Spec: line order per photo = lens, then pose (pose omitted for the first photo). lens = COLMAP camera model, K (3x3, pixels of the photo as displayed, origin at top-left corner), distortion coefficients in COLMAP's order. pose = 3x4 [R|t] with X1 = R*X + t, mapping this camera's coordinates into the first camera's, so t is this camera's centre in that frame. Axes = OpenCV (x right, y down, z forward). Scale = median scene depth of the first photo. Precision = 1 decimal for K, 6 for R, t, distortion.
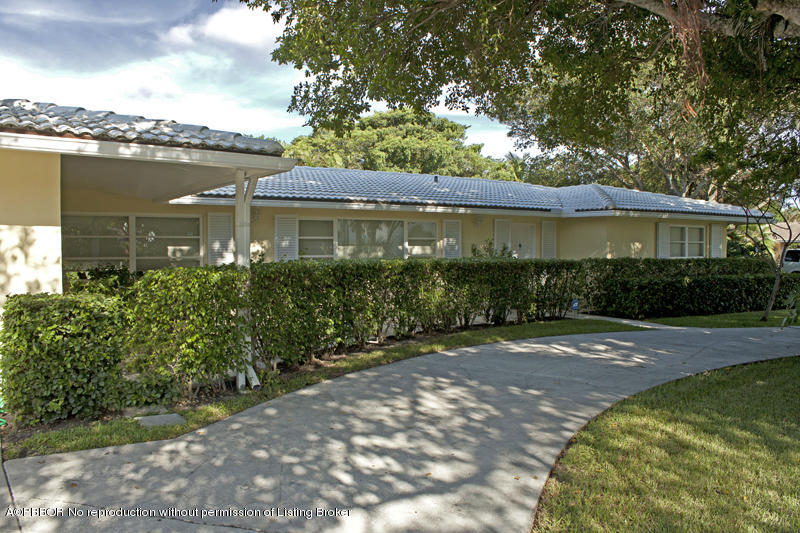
lens RADIAL K [[684.4, 0, 397.4], [0, 684.4, 263.1], [0, 0, 1]] dist [-0.175086, 0.161895]
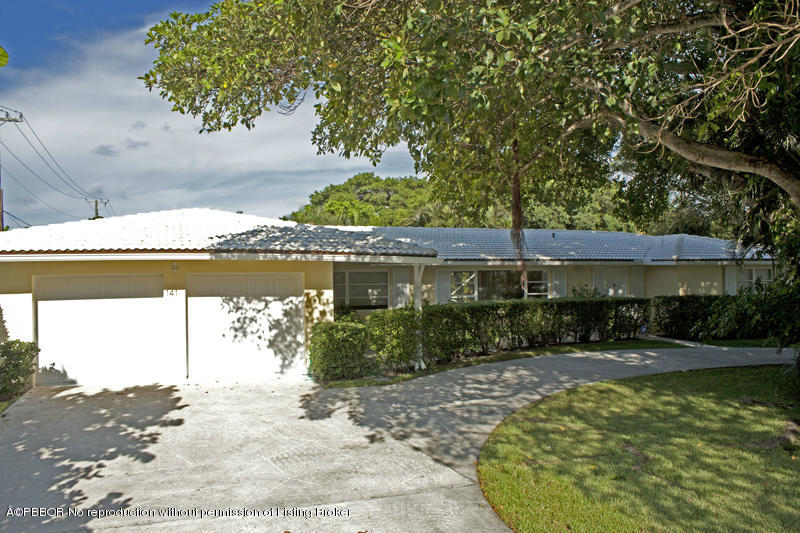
lens RADIAL K [[684.4, 0, 397.4], [0, 684.4, 263.1], [0, 0, 1]] dist [-0.175086, 0.161895]
pose [[0.971618, -0.007970, -0.236420, 0.106163], [0.000052, 0.999439, -0.033479, -0.034405], [0.236554, 0.032516, 0.971074, -0.546025]]
